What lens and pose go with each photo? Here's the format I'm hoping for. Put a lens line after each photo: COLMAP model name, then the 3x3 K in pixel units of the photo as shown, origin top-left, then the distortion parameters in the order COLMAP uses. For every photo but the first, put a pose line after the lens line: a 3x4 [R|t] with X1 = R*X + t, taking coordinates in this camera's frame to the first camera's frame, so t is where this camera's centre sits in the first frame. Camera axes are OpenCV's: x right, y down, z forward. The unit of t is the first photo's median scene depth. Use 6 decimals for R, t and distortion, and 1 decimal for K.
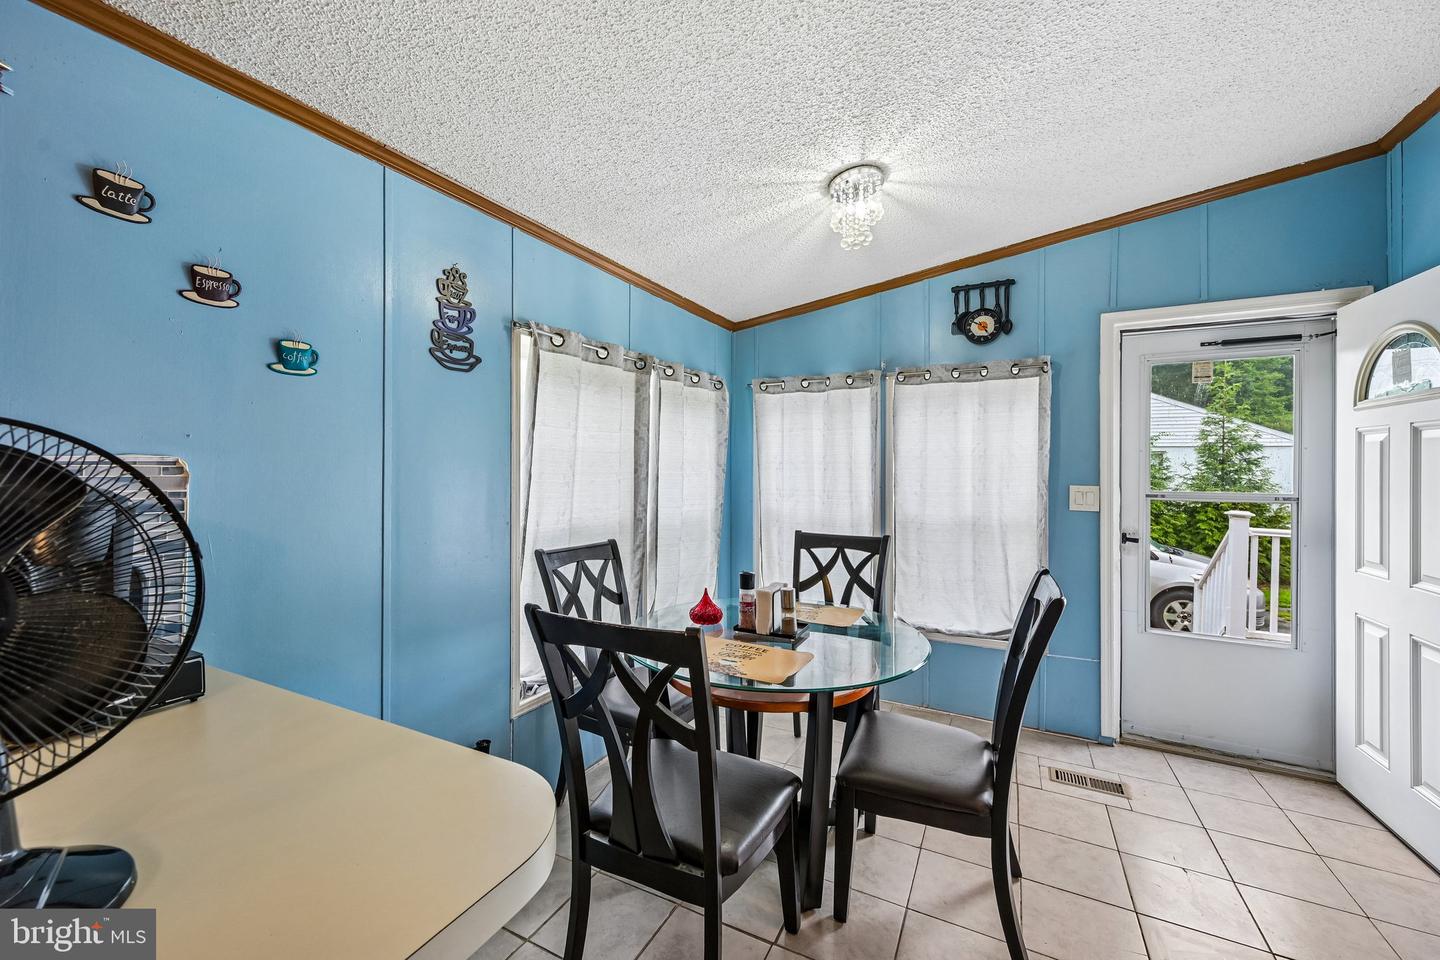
lens RADIAL K [[570.6, 0, 714.9], [0, 570.6, 459.2], [0, 0, 1]] dist [0.000952, 0.000073]
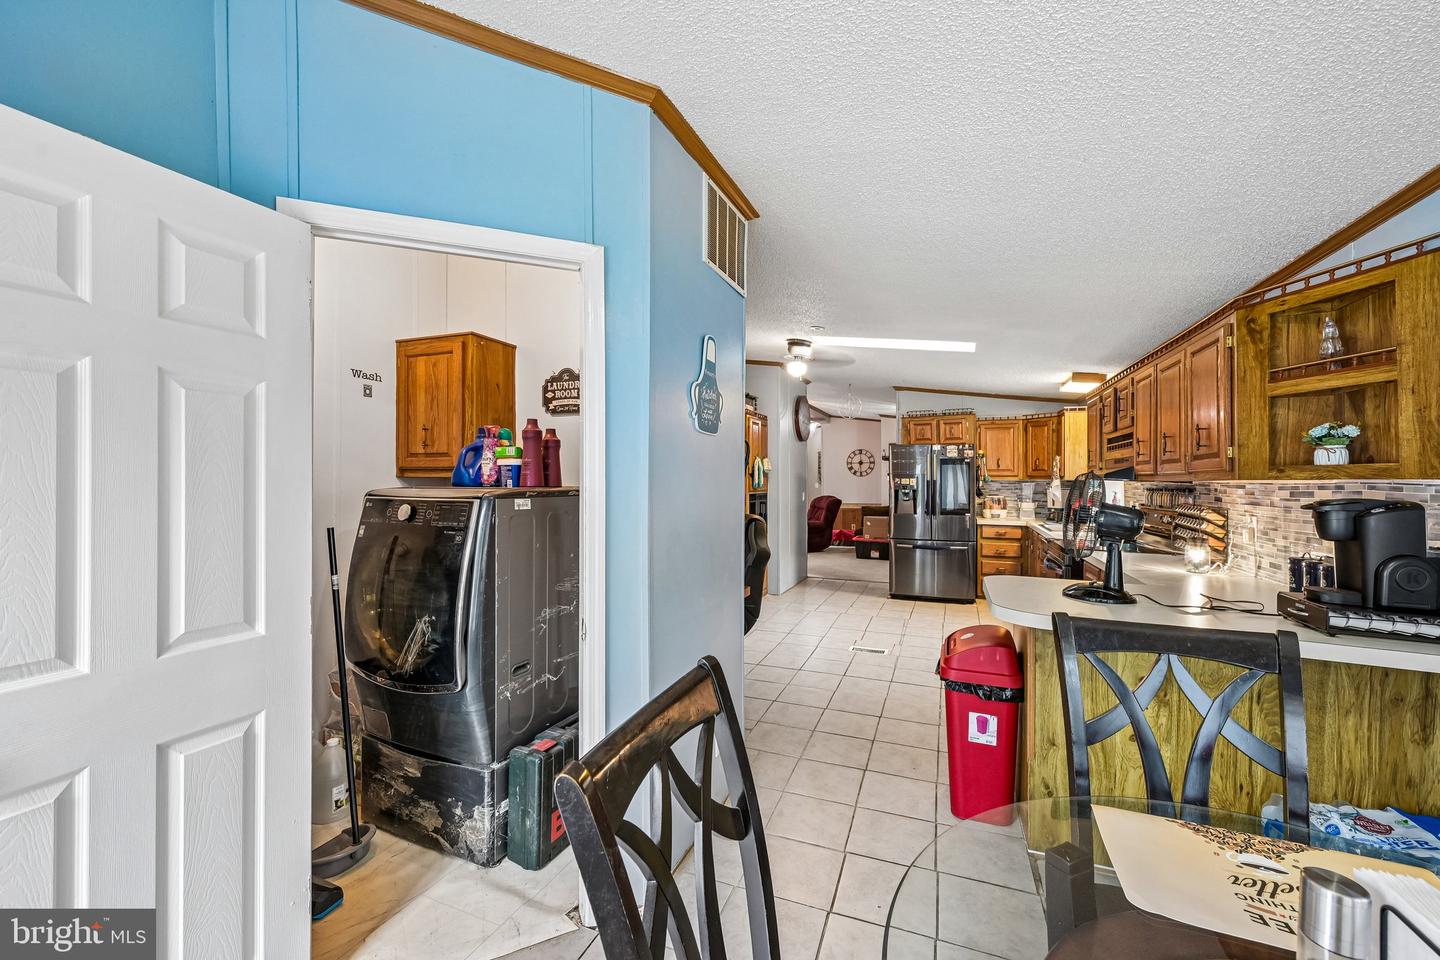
lens RADIAL K [[573.3, 0, 714.1], [0, 573.3, 479.9], [0, 0, 1]] dist [0.000152, -0.000045]
pose [[-0.995184, -0.010187, -0.097492, 0.332918], [-0.009390, 0.999919, -0.008628, 0.009696], [0.097572, -0.007671, -0.995199, 0.859927]]
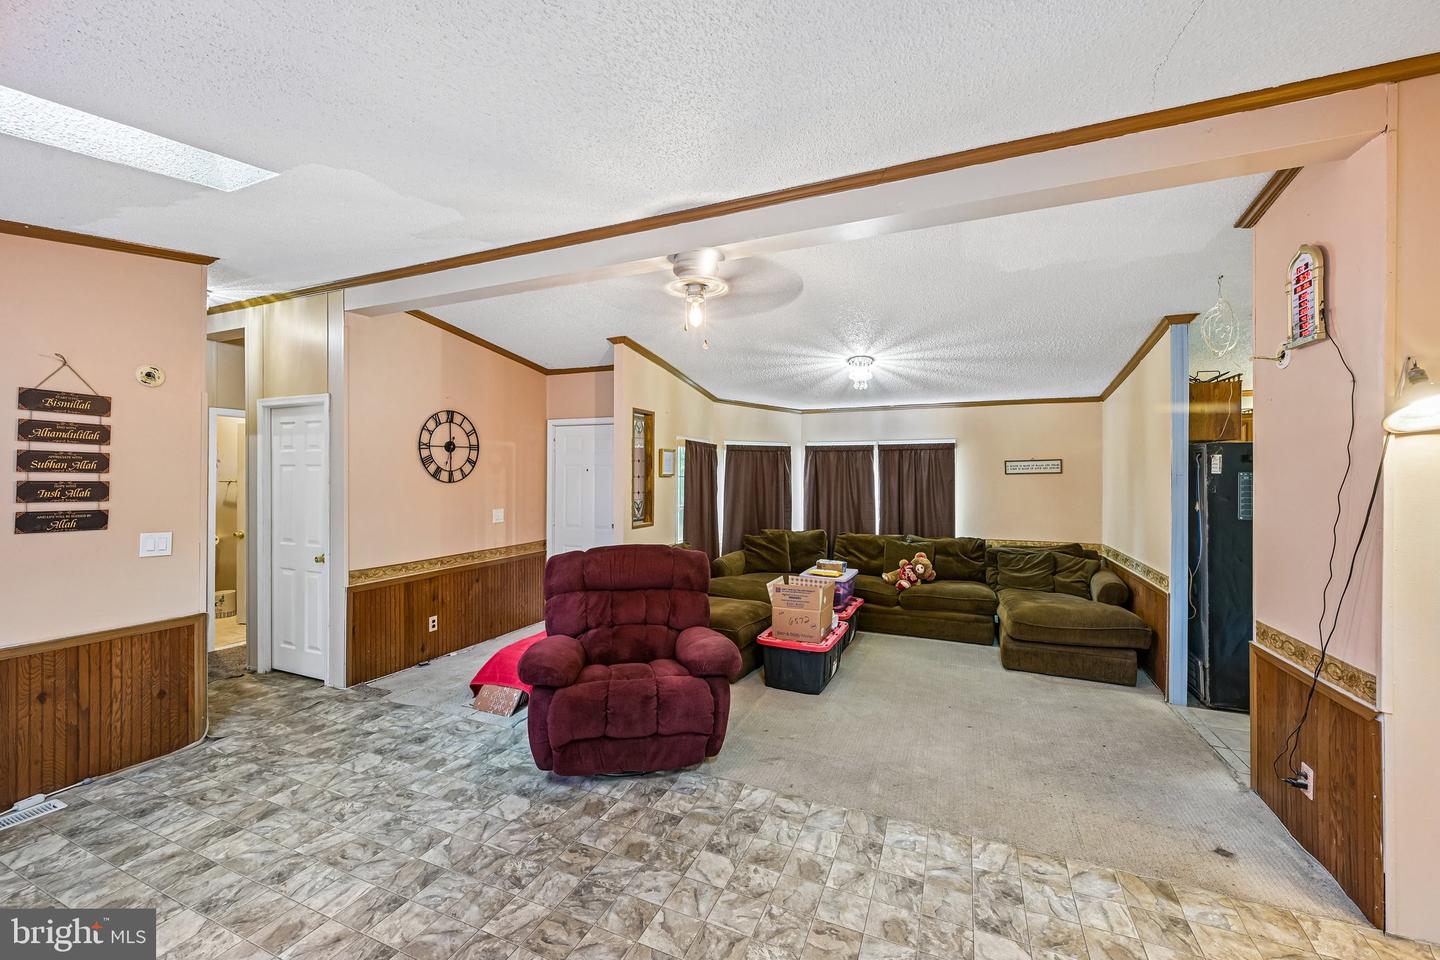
lens RADIAL K [[567.6, 0, 714.4], [0, 567.6, 467.4], [0, 0, 1]] dist [-0.000446, -0.000109]
pose [[0.077637, -0.019070, -0.996799, 0.462720], [0.008851, 0.999791, -0.018438, -0.069553], [0.996942, -0.007391, 0.077790, -2.657099]]
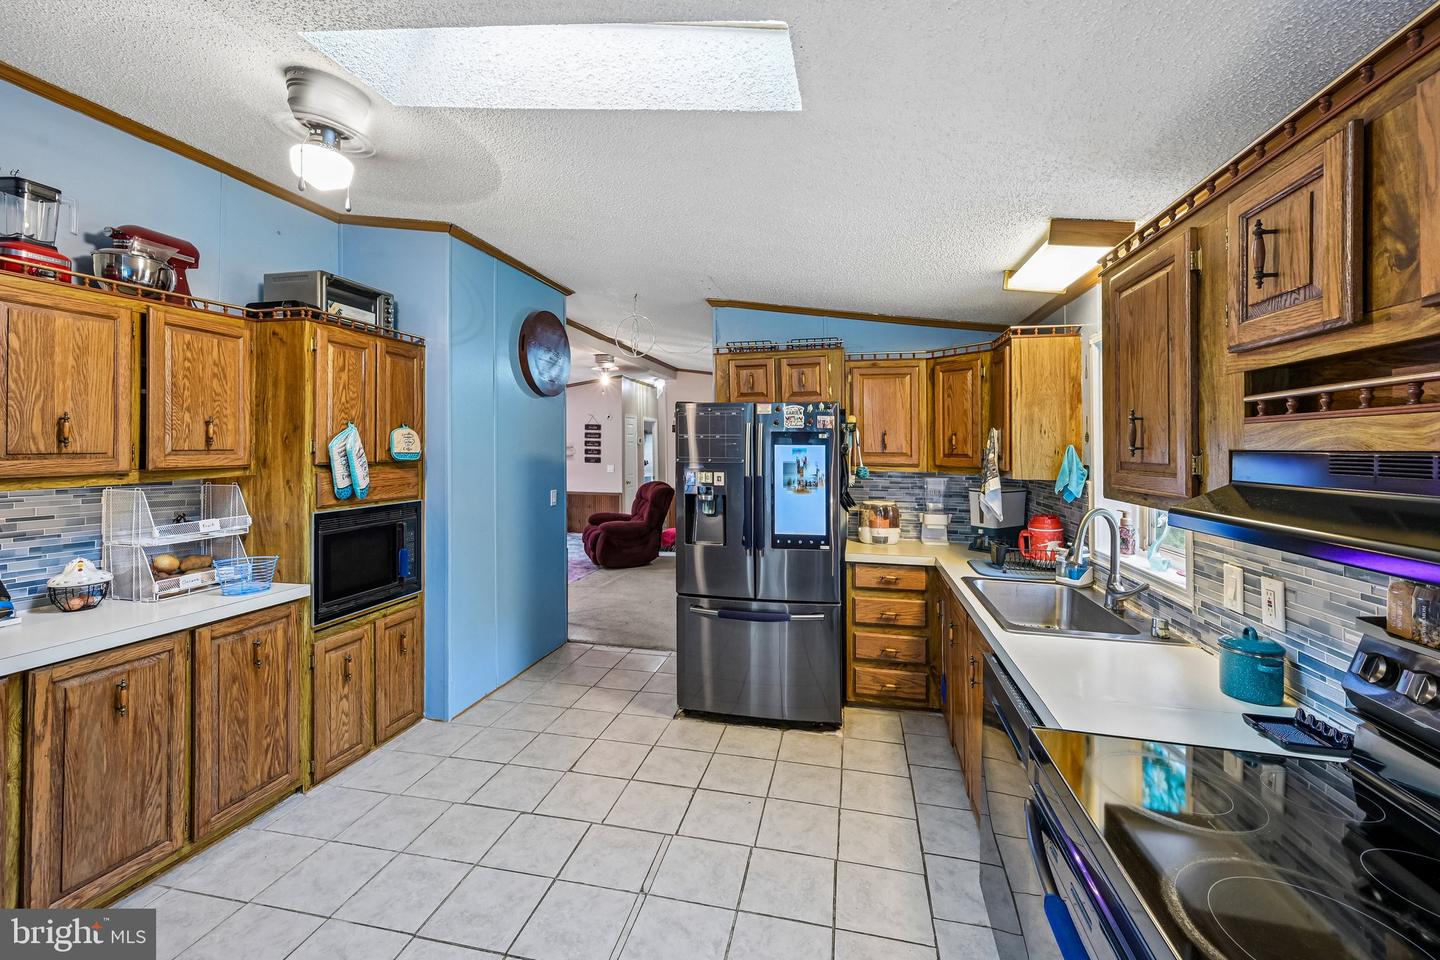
lens RADIAL K [[579.8, 0, 725.2], [0, 579.8, 429.0], [0, 0, 1]] dist [-0.000619, -0.000165]
pose [[-0.962649, -0.021334, -0.269911, -0.346079], [-0.010494, 0.999082, -0.041544, -0.056424], [0.270550, -0.037160, -0.961989, -0.189619]]
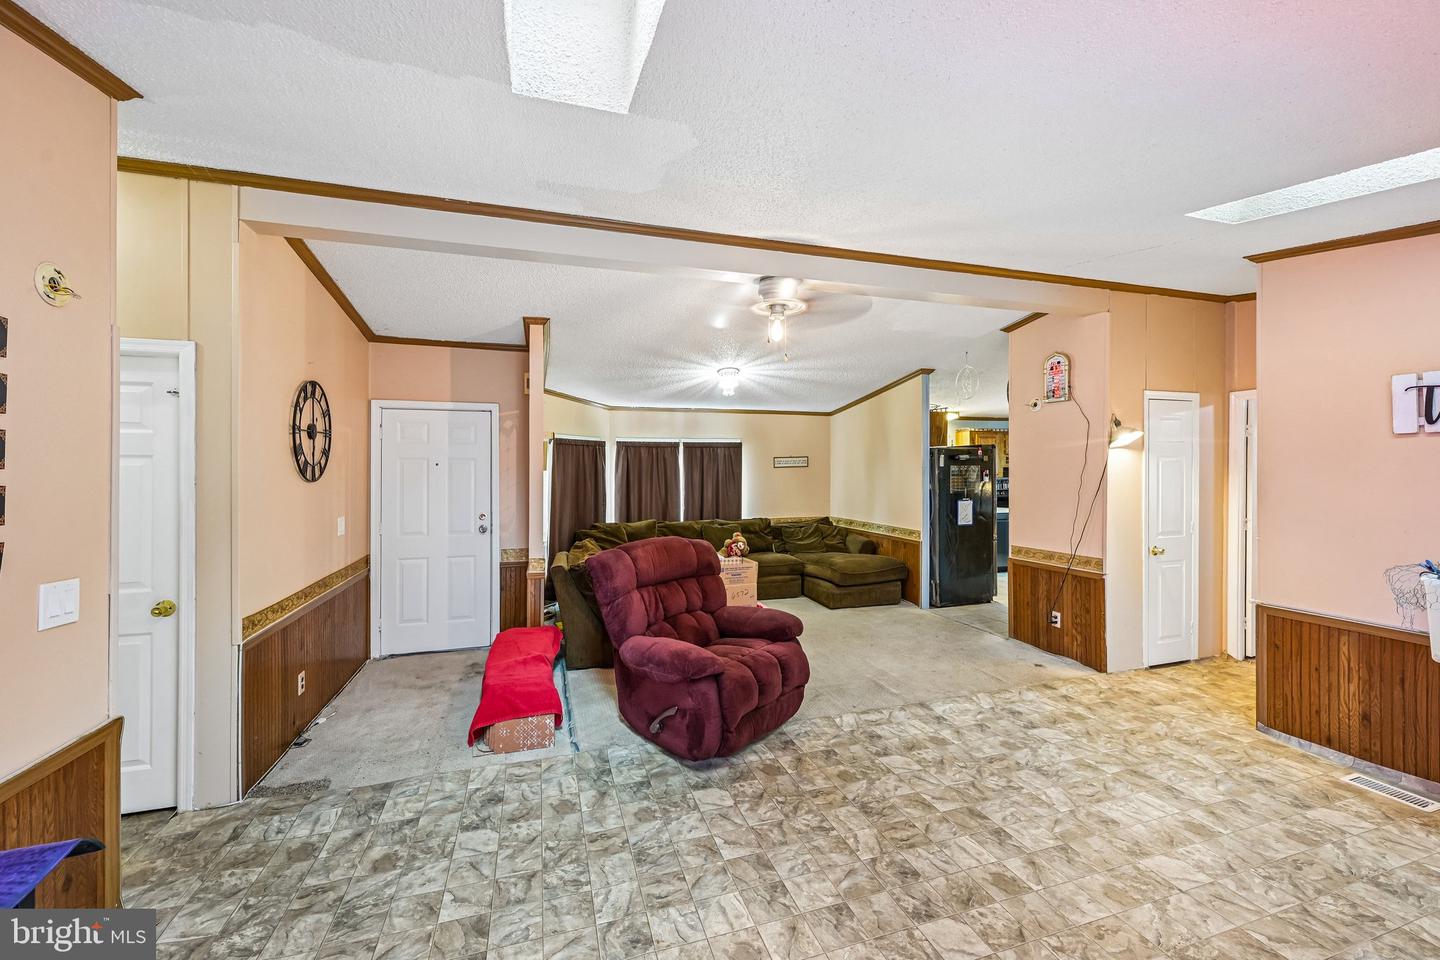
lens RADIAL K [[573.9, 0, 721.1], [0, 573.9, 460.0], [0, 0, 1]] dist [-0.003668, -0.000001]
pose [[0.715506, -0.019670, -0.698329, 0.204605], [0.015663, 0.999804, -0.012114, -0.079550], [0.698431, -0.002270, 0.715674, -3.512076]]
